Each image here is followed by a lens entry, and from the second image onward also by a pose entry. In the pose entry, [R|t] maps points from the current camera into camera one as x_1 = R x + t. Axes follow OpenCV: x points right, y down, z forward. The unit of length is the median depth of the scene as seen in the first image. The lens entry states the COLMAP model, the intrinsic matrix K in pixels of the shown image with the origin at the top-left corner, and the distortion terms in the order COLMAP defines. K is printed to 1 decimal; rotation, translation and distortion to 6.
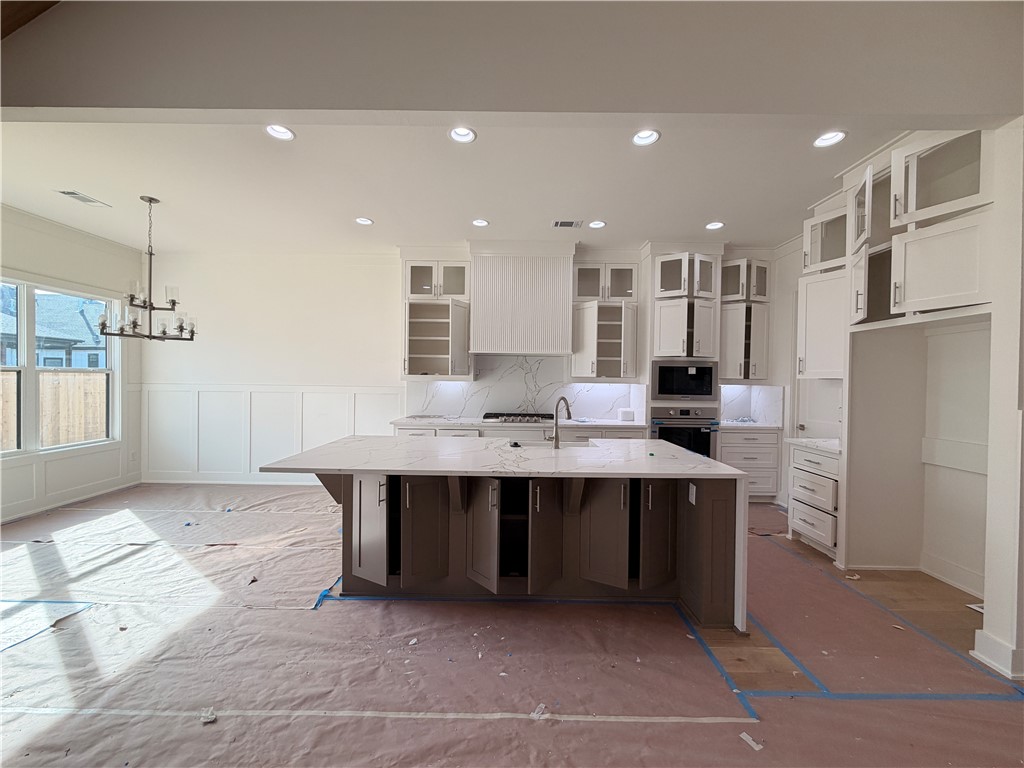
lens RADIAL K [[408.1, 0, 510.7], [0, 408.1, 385.5], [0, 0, 1]] dist [0.000995, -0.000059]
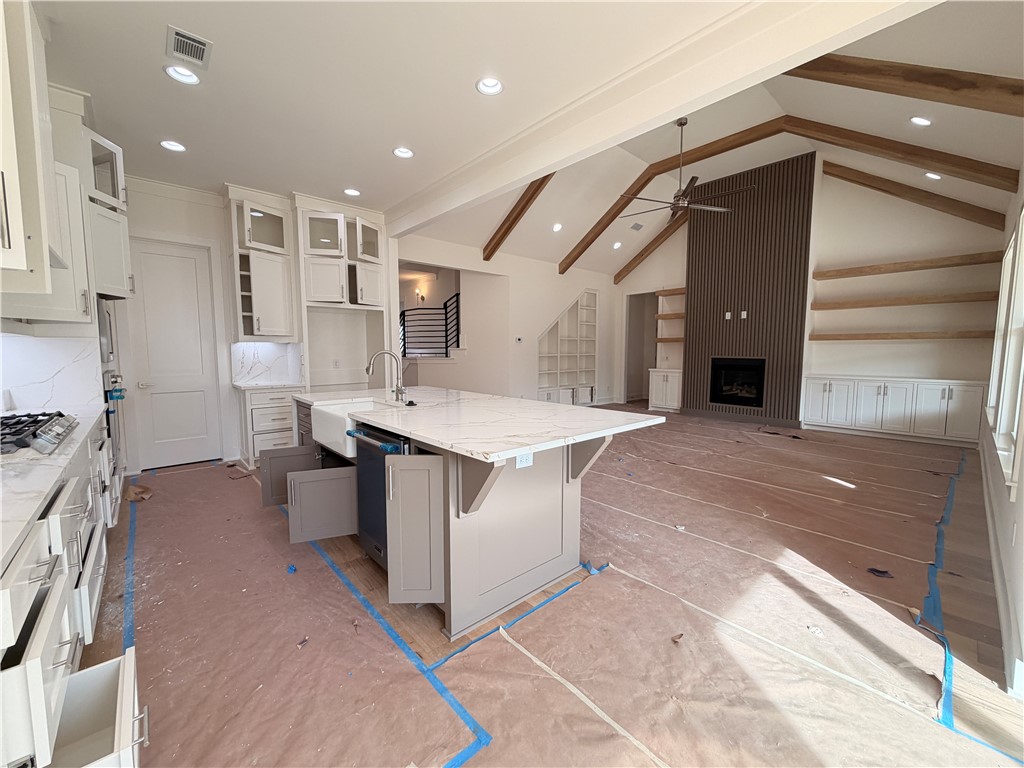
lens RADIAL K [[408.1, 0, 510.7], [0, 408.1, 385.5], [0, 0, 1]] dist [0.000995, -0.000059]
pose [[-0.669547, -0.074636, 0.739010, -0.550767], [0.003733, 0.994588, 0.103830, 0.007706], [-0.742760, 0.072278, -0.665645, 0.978561]]
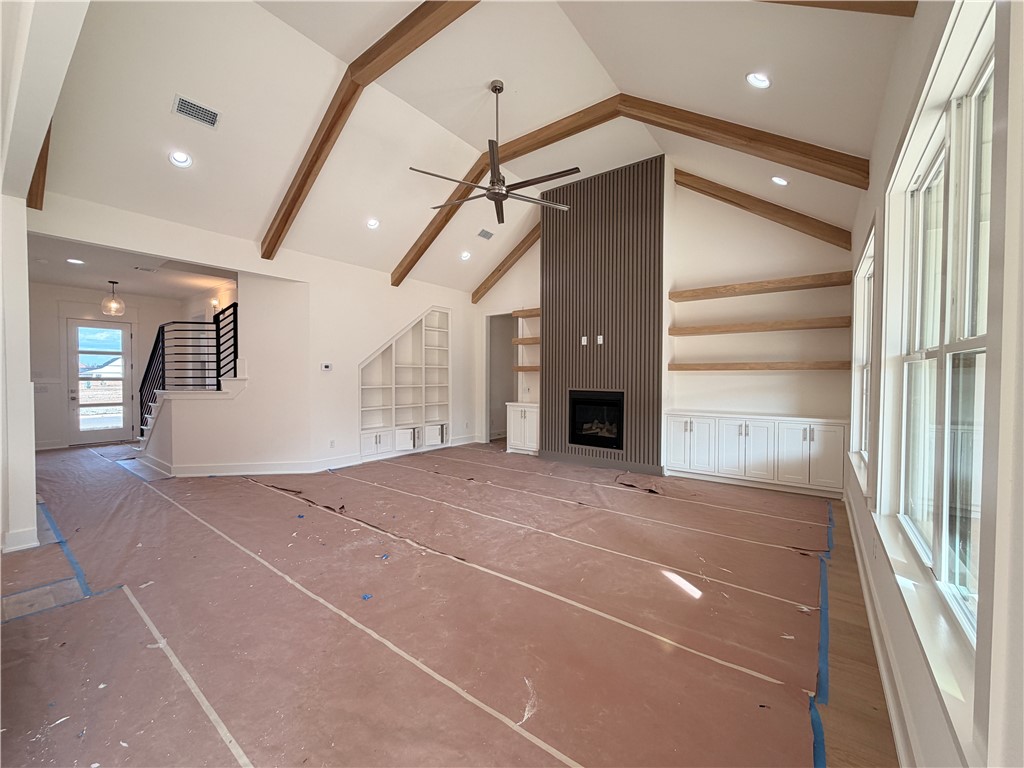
lens RADIAL K [[408.1, 0, 510.7], [0, 408.1, 385.5], [0, 0, 1]] dist [0.000995, -0.000059]
pose [[-0.800073, -0.025295, 0.599370, -0.537424], [-0.002816, 0.999258, 0.038412, 0.002164], [-0.599896, 0.029045, -0.799550, 0.491088]]
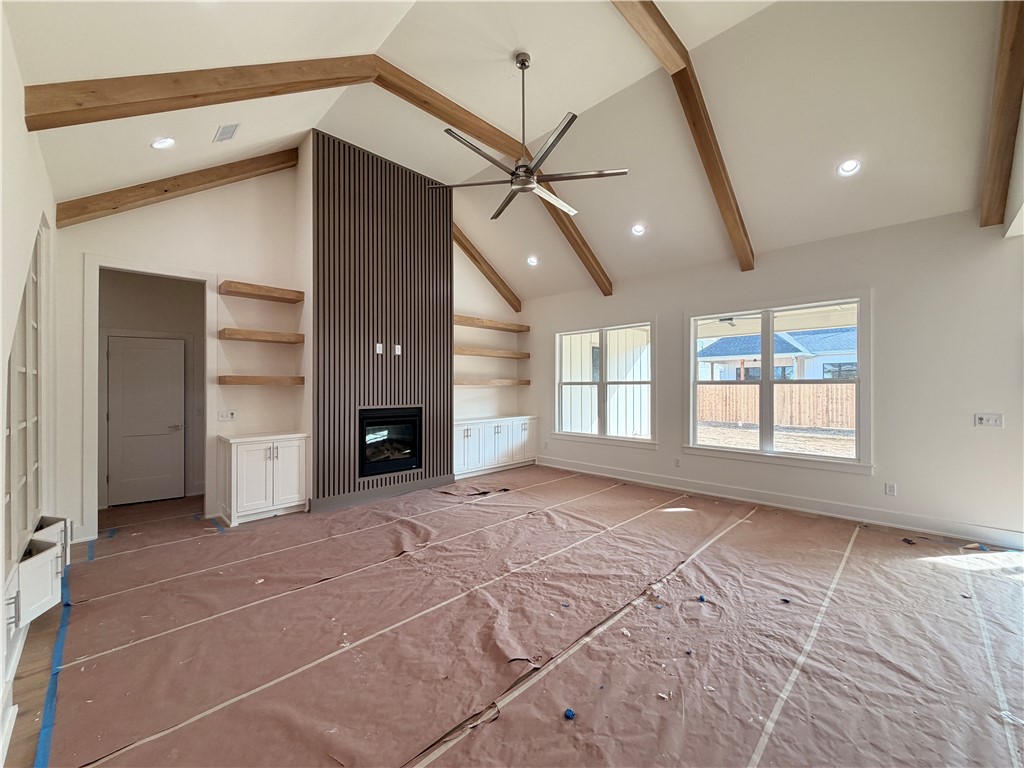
lens RADIAL K [[408.1, 0, 510.7], [0, 408.1, 385.5], [0, 0, 1]] dist [0.000995, -0.000059]
pose [[-0.704711, -0.009232, -0.709434, 0.624529], [-0.014032, 0.999901, 0.000927, 0.000704], [0.709355, 0.010608, -0.704771, 0.310494]]
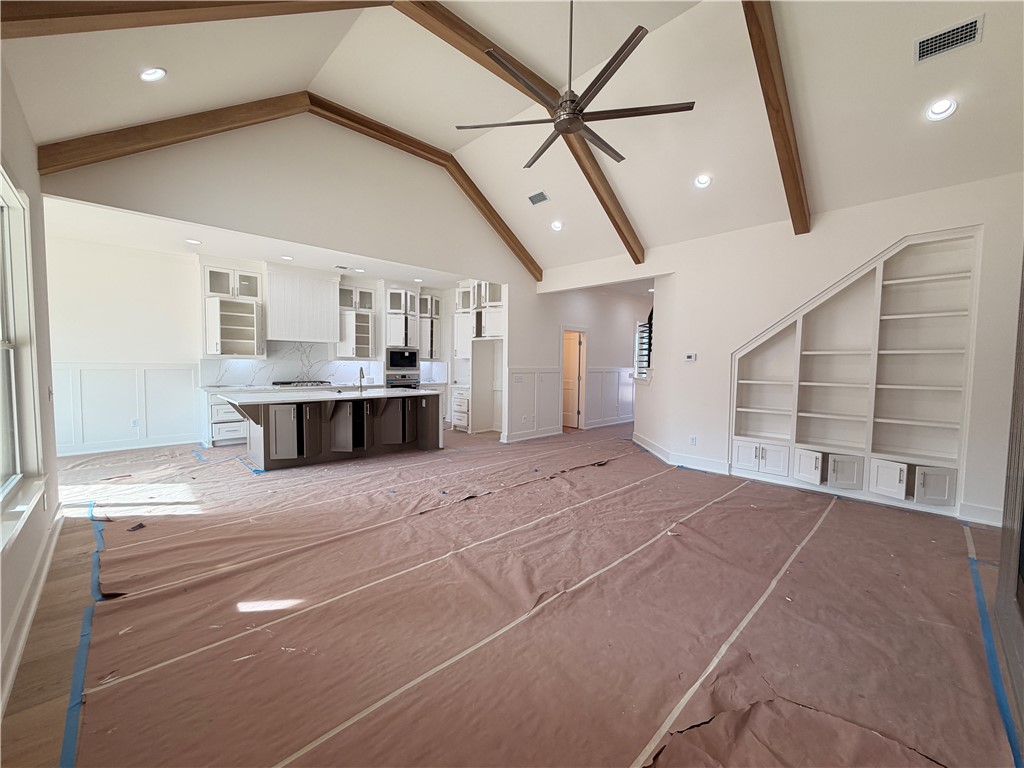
lens RADIAL K [[408.1, 0, 510.7], [0, 408.1, 385.5], [0, 0, 1]] dist [0.000995, -0.000059]
pose [[0.718582, -0.042134, 0.694165, -0.515718], [0.005588, 0.998481, 0.054821, 0.008290], [-0.695420, -0.035514, 0.717725, -0.671588]]
